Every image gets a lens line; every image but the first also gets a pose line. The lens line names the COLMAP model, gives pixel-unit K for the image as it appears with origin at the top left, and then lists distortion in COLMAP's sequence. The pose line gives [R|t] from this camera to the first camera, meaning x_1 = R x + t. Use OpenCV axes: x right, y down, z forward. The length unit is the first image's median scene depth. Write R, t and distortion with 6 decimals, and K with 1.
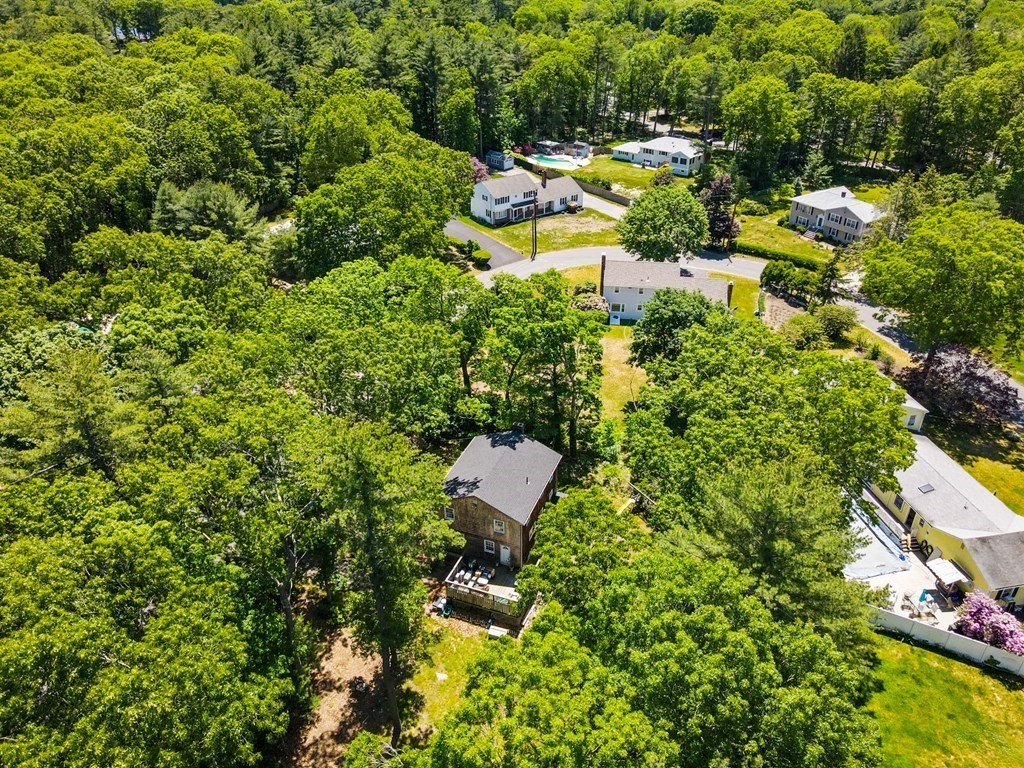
lens RADIAL K [[723.6, 0, 512.7], [0, 723.6, 386.6], [0, 0, 1]] dist [0.034512, -0.008652]
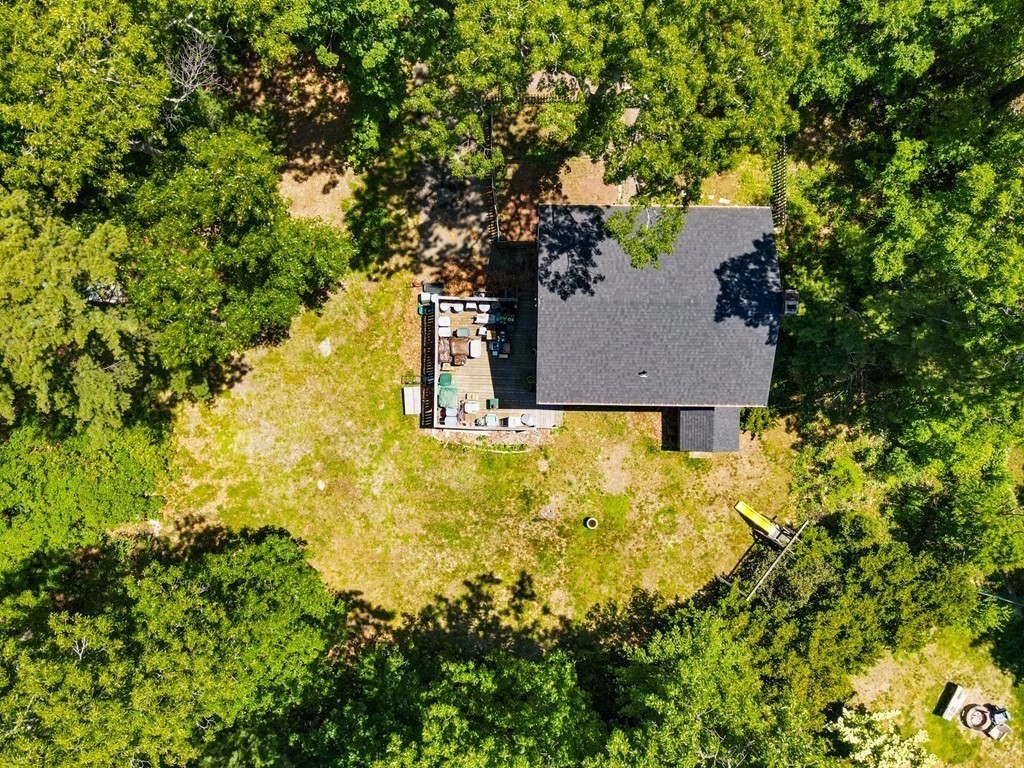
lens RADIAL K [[723.6, 0, 510.1], [0, 723.6, 379.1], [0, 0, 1]] dist [0.034512, -0.008652]
pose [[0.347247, 0.937751, 0.006530, -0.006887], [-0.494948, 0.177354, 0.850630, -0.147834], [0.796522, -0.298611, 0.525723, 0.407165]]
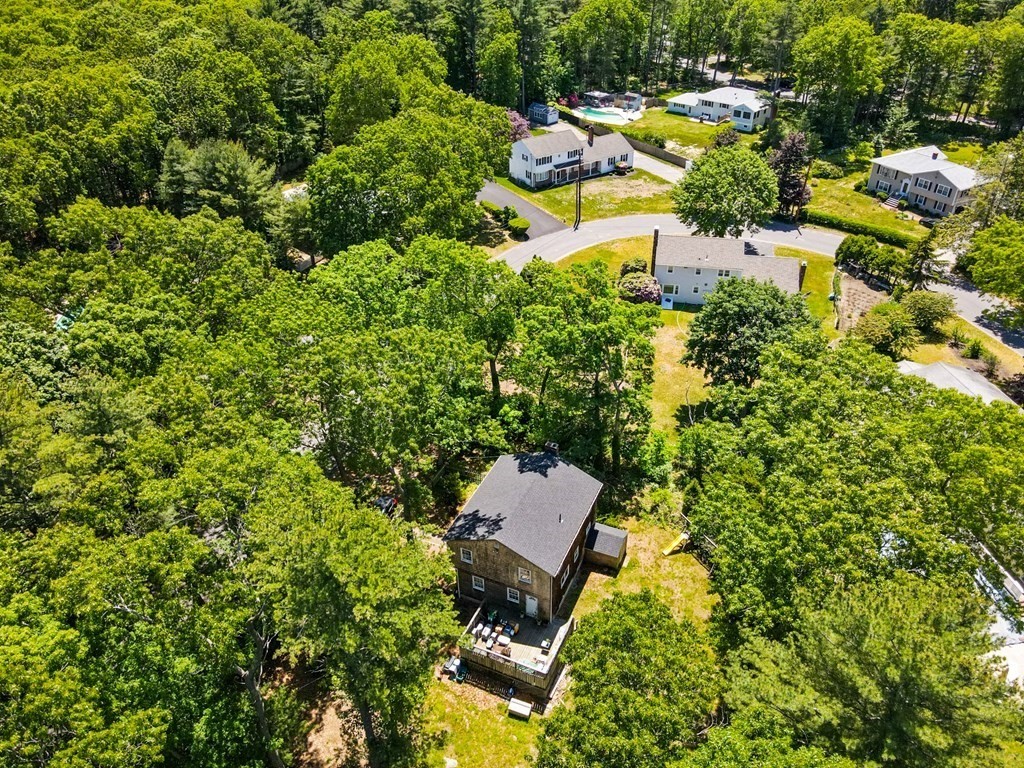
lens RADIAL K [[723.6, 0, 514.0], [0, 723.6, 382.2], [0, 0, 1]] dist [0.034512, -0.008652]
pose [[0.998290, 0.023654, -0.053452, 0.004759], [-0.020427, 0.997981, 0.060132, -0.046244], [0.054767, -0.058937, 0.996758, 0.106305]]
